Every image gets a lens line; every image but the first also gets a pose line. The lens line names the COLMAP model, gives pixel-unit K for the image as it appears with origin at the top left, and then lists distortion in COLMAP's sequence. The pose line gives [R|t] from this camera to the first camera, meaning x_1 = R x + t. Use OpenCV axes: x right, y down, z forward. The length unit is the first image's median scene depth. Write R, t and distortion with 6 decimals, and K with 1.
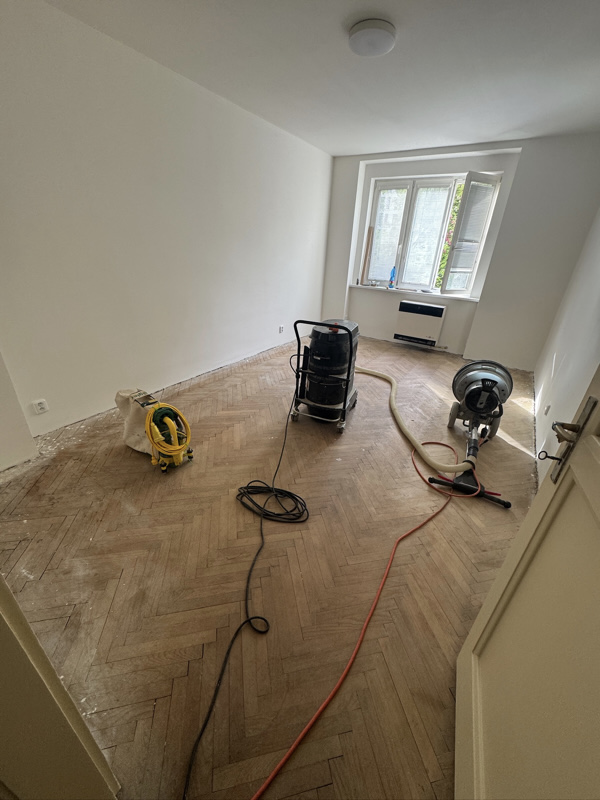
lens RADIAL K [[317.2, 0, 301.9], [0, 317.2, 400.0], [0, 0, 1]] dist [-0.001140, 0.000148]
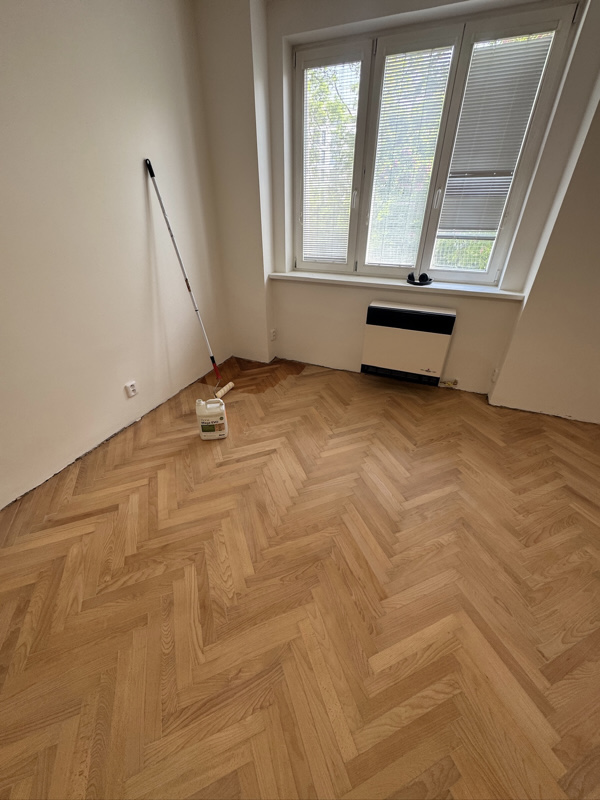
lens RADIAL K [[317.2, 0, 301.9], [0, 317.2, 400.0], [0, 0, 1]] dist [-0.001140, 0.000148]
pose [[0.984328, -0.127409, 0.121921, 0.202474], [0.115526, 0.988254, 0.100044, -0.365319], [-0.133235, -0.084391, 0.987485, 0.811094]]
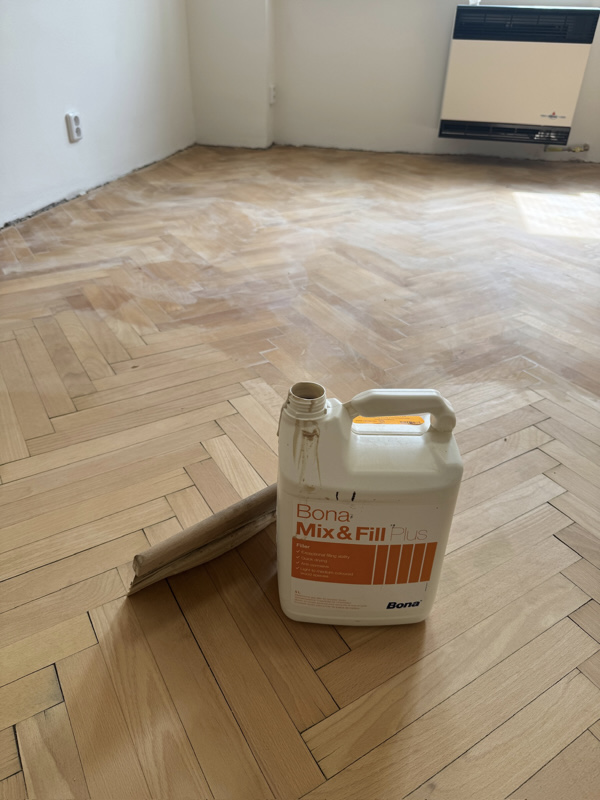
lens RADIAL K [[573.9, 0, 300.0], [0, 573.9, 400.0], [0, 0, 1]] dist [-0.007530, -0.005047]
pose [[0.941359, -0.206660, 0.266713, -0.099046], [0.170368, 0.973438, 0.152948, -0.076507], [-0.291237, -0.098540, 0.951563, 0.780418]]
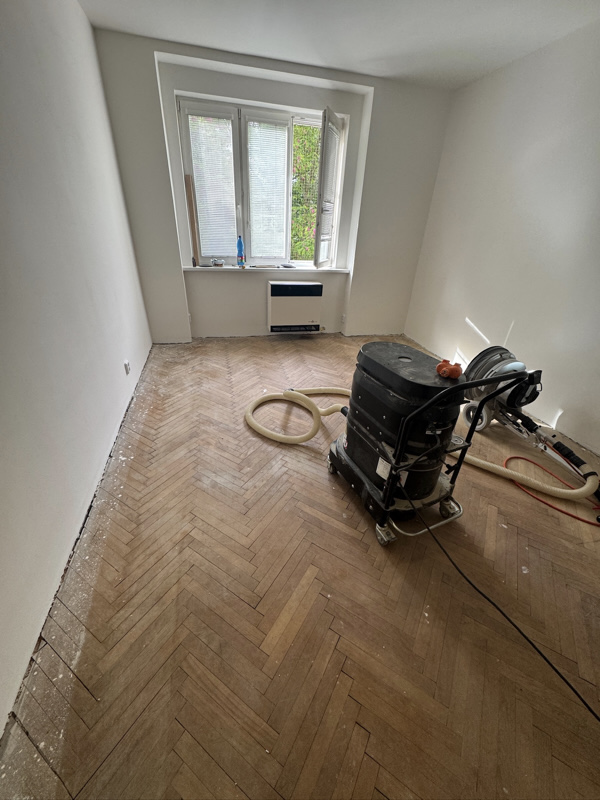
lens RADIAL K [[317.2, 0, 301.9], [0, 317.2, 400.0], [0, 0, 1]] dist [-0.001140, 0.000148]
pose [[0.680364, -0.376270, 0.628908, -0.360700], [0.310327, 0.925321, 0.217894, -0.318159], [-0.663929, 0.046920, 0.746322, 0.644357]]
